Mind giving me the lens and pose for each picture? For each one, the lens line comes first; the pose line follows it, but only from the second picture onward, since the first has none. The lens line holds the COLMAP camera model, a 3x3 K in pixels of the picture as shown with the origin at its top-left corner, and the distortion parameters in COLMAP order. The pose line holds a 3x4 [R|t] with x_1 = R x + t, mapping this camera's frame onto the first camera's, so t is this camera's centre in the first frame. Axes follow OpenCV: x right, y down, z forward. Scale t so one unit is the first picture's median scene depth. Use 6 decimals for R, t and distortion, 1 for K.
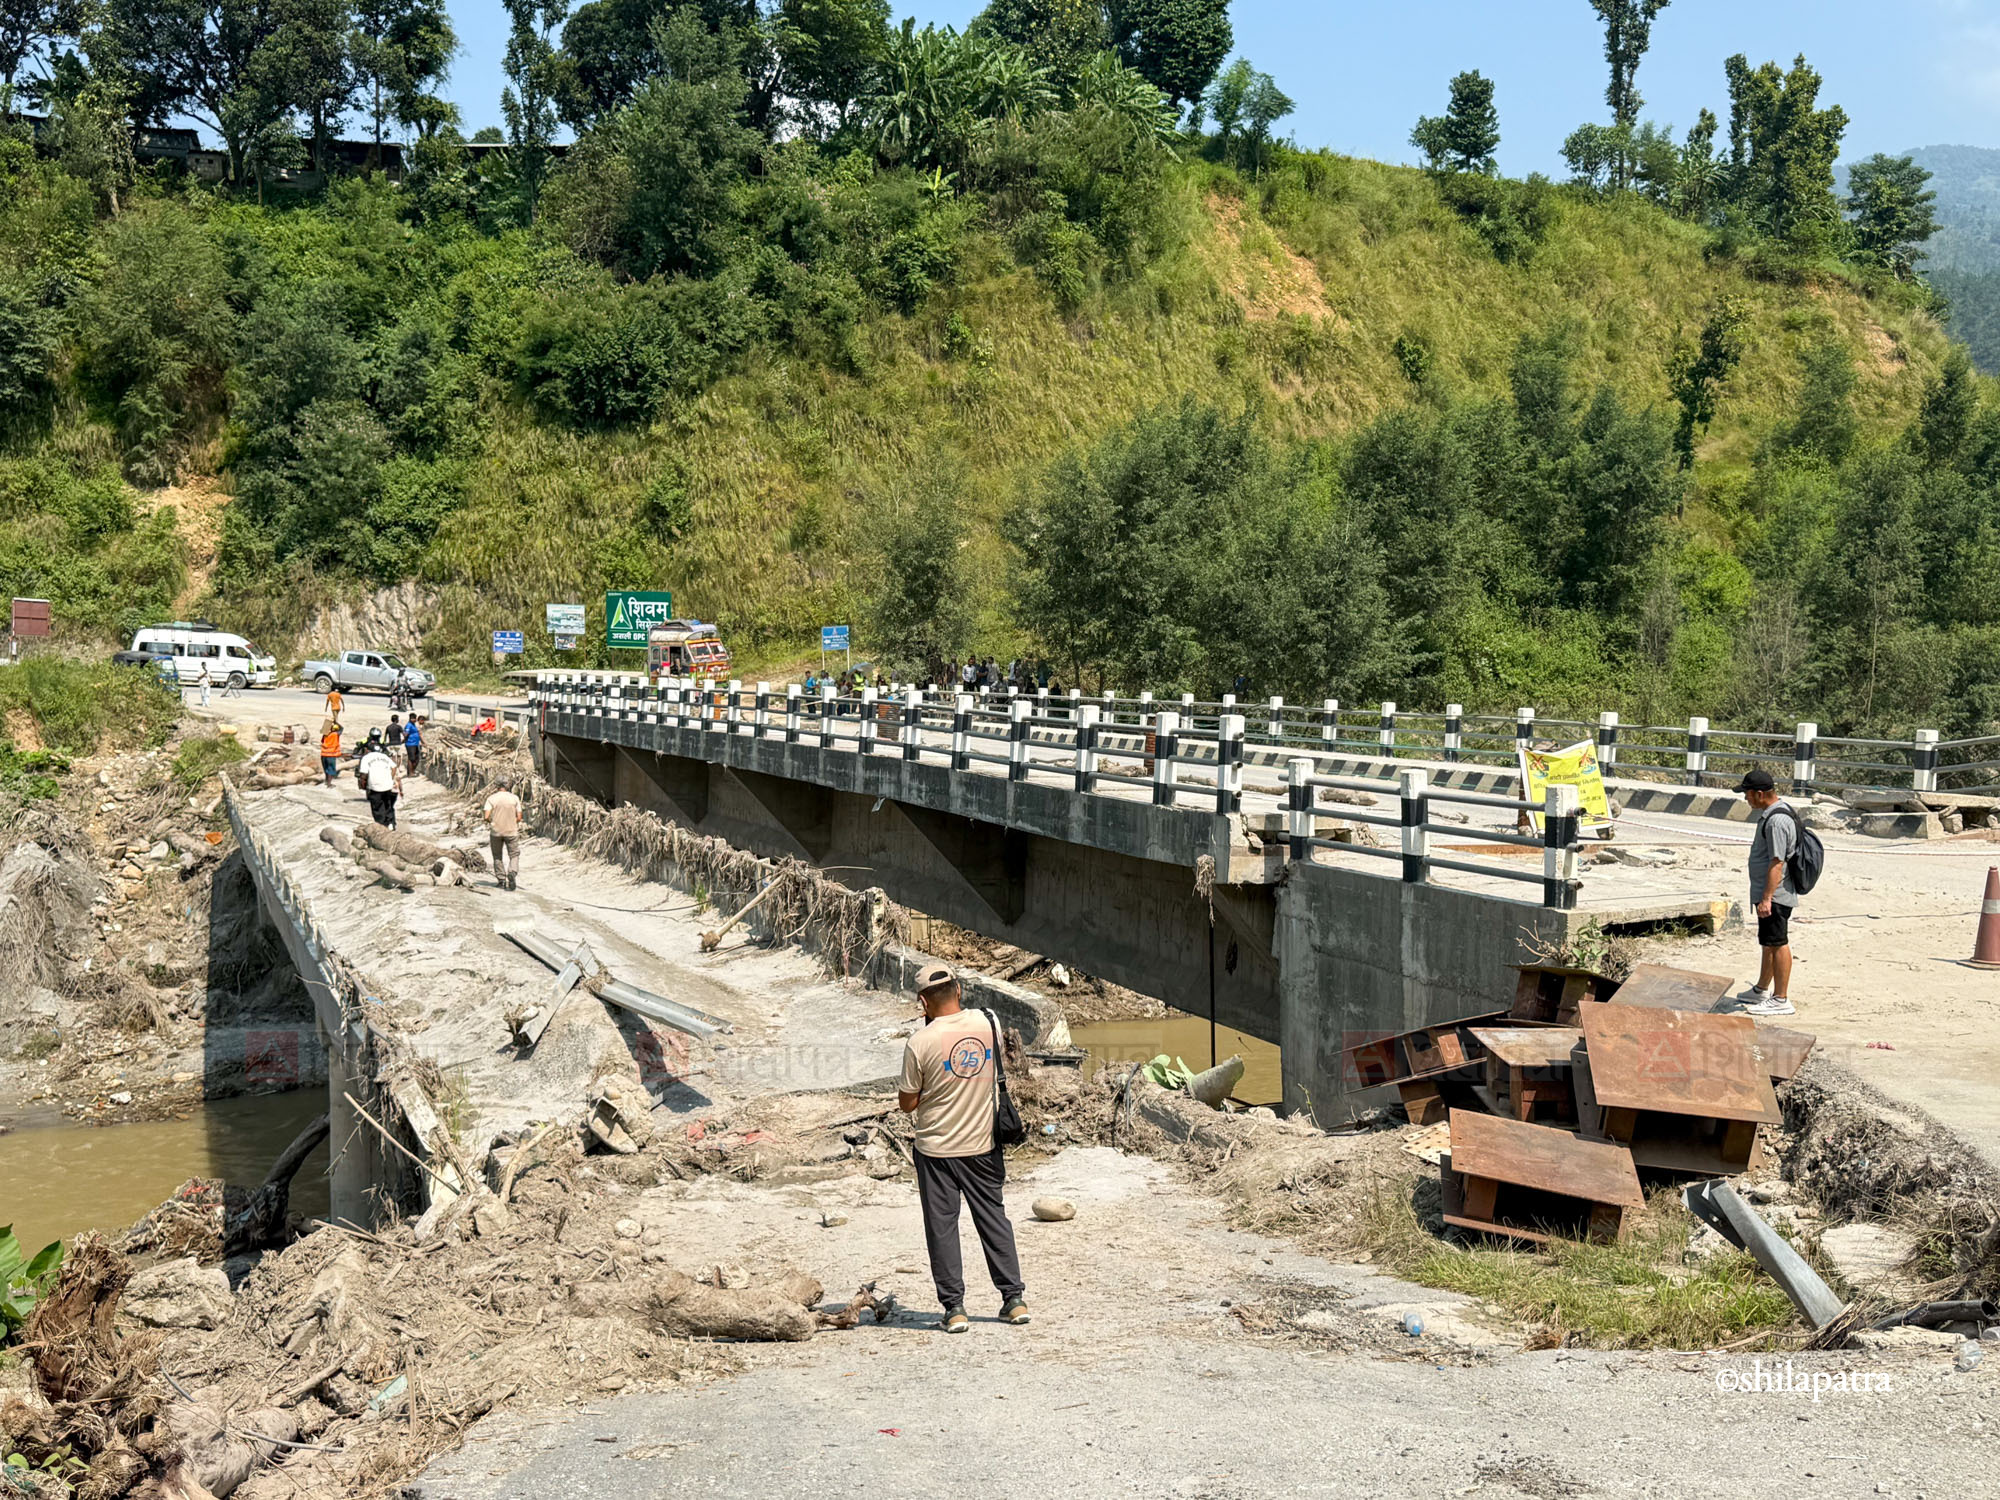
lens RADIAL K [[2036.3, 0, 1000.0], [0, 2036.3, 750.0], [0, 0, 1]] dist [0.109686, -0.179254]
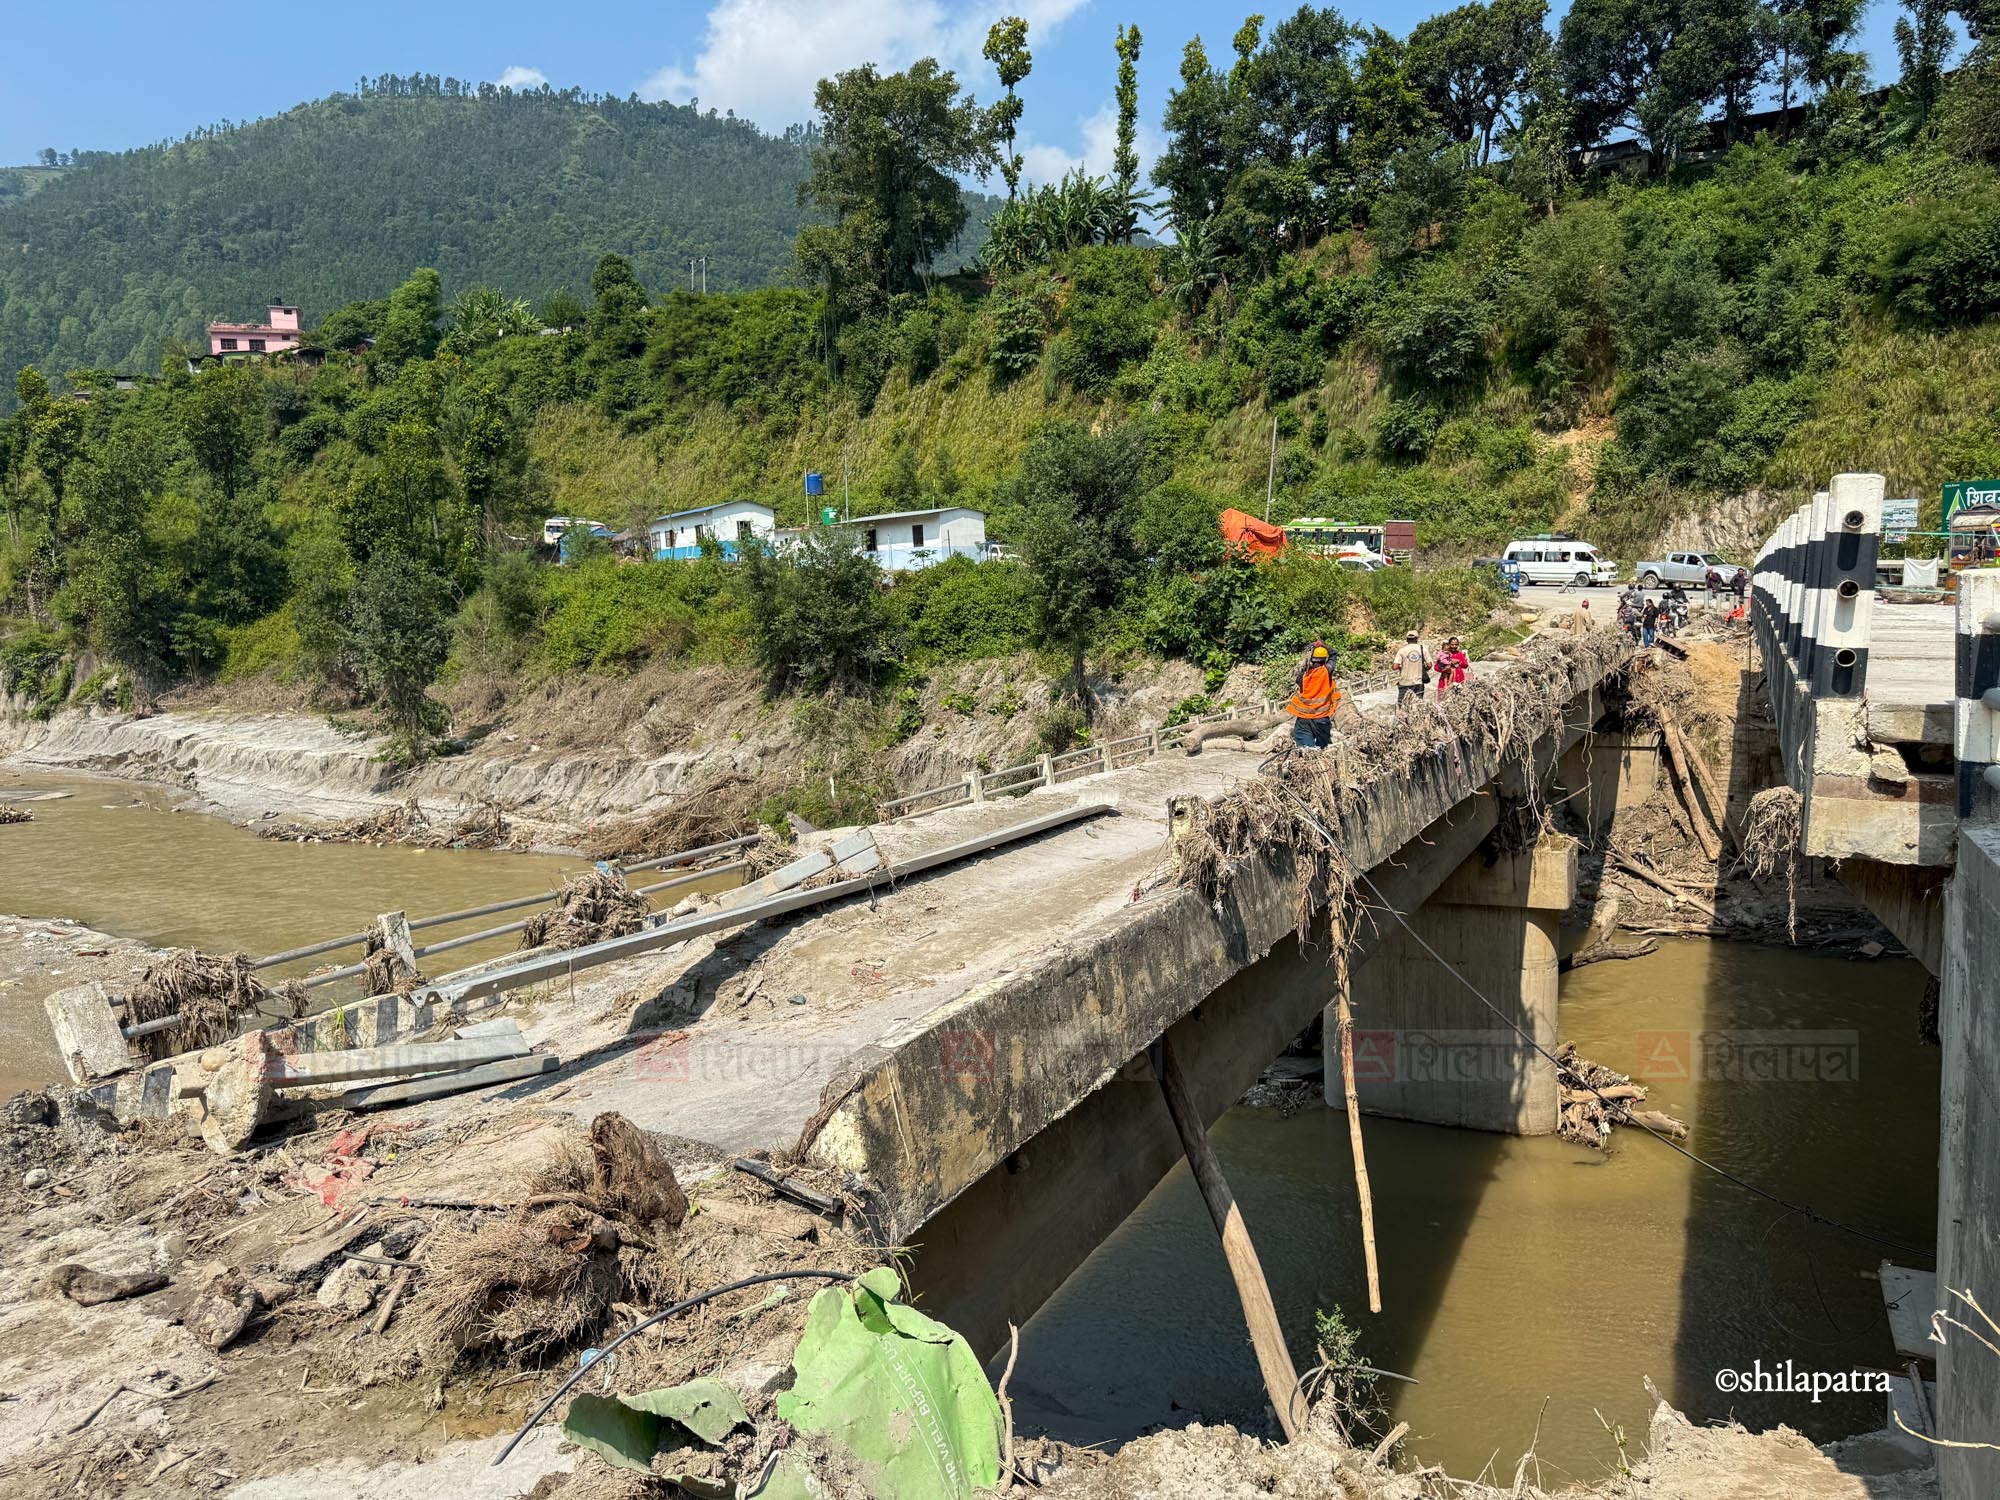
lens RADIAL K [[1451.6, 0, 1000.0], [0, 1451.6, 750.0], [0, 0, 1]] dist [0.023748, -0.014053]
pose [[0.655984, 0.062009, -0.752223, 0.054046], [-0.008516, 0.997164, 0.074775, 0.004560], [0.754726, -0.042645, 0.654652, 0.150557]]
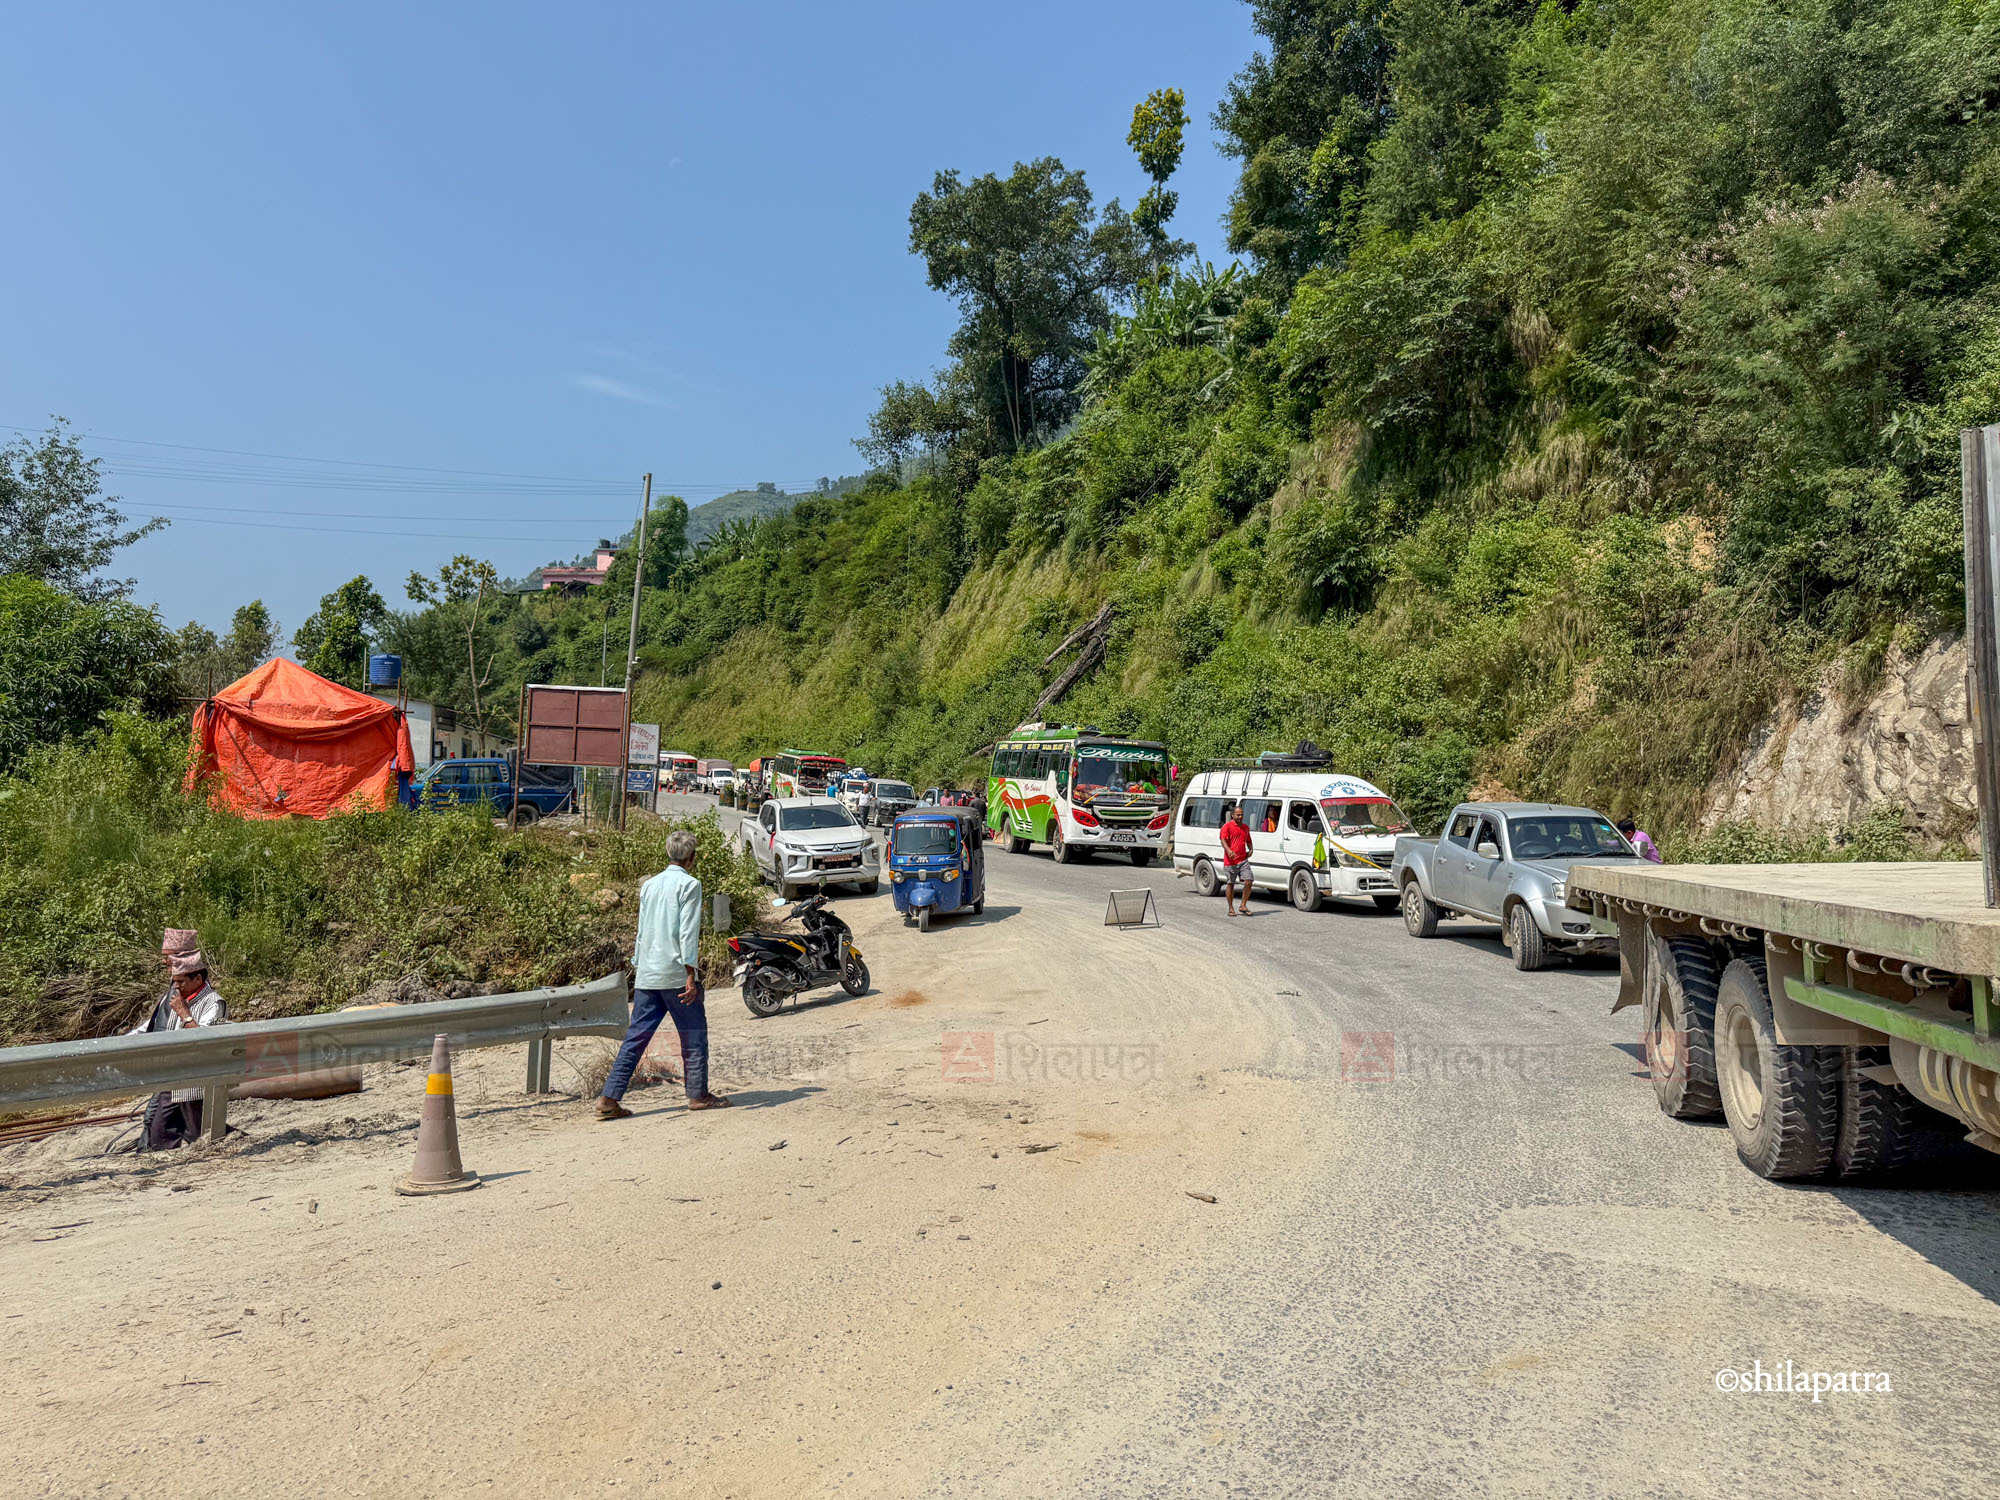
lens RADIAL K [[1451.6, 0, 1000.0], [0, 1451.6, 750.0], [0, 0, 1]] dist [0.023748, -0.014053]
pose [[0.271933, -0.068014, -0.959910, -0.110911], [-0.069763, 0.993481, -0.090156, -0.027839], [0.959784, 0.091483, 0.265415, 0.780318]]
